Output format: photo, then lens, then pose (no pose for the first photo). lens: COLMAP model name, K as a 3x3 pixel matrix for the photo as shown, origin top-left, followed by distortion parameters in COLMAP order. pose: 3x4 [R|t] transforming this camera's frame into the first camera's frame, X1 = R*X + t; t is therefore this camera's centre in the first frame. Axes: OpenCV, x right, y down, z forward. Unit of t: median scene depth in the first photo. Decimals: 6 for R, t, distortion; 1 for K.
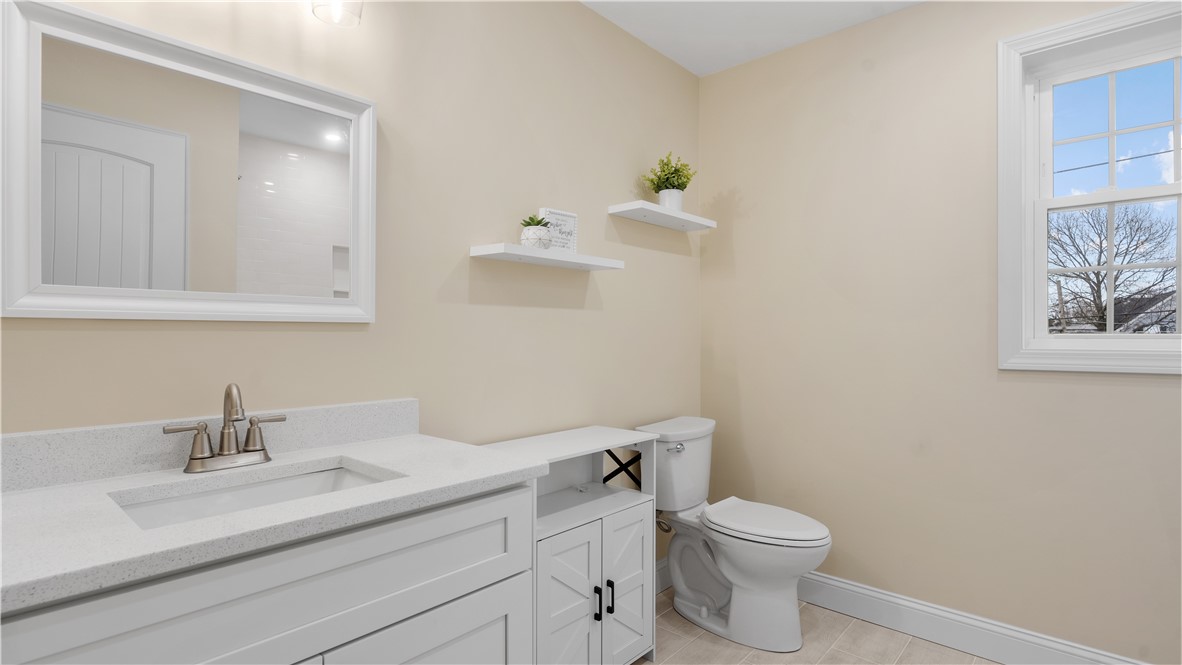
lens RADIAL K [[575.4, 0, 589.1], [0, 575.4, 336.6], [0, 0, 1]] dist [0.002059, 0.000293]
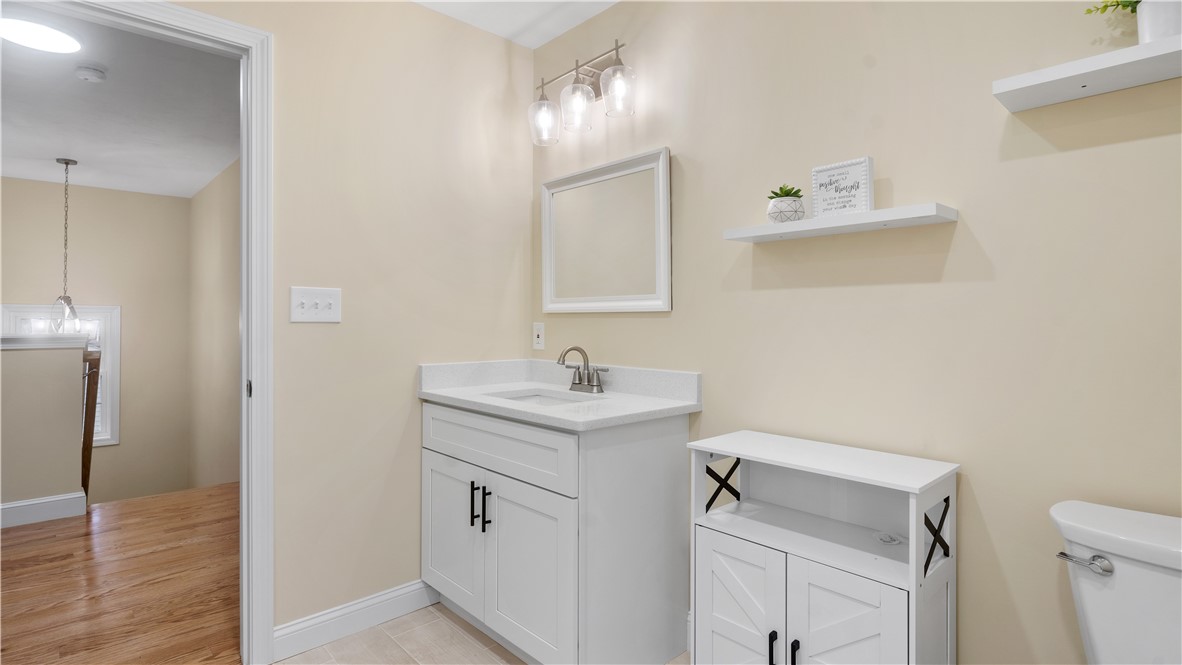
lens RADIAL K [[575.4, 0, 589.1], [0, 575.4, 320.2], [0, 0, 1]] dist [0.002059, 0.000293]
pose [[-0.097035, 0.012083, -0.995208, 0.812989], [0.004368, 0.999922, 0.011714, -0.015974], [0.995271, -0.003211, -0.097080, 0.785720]]
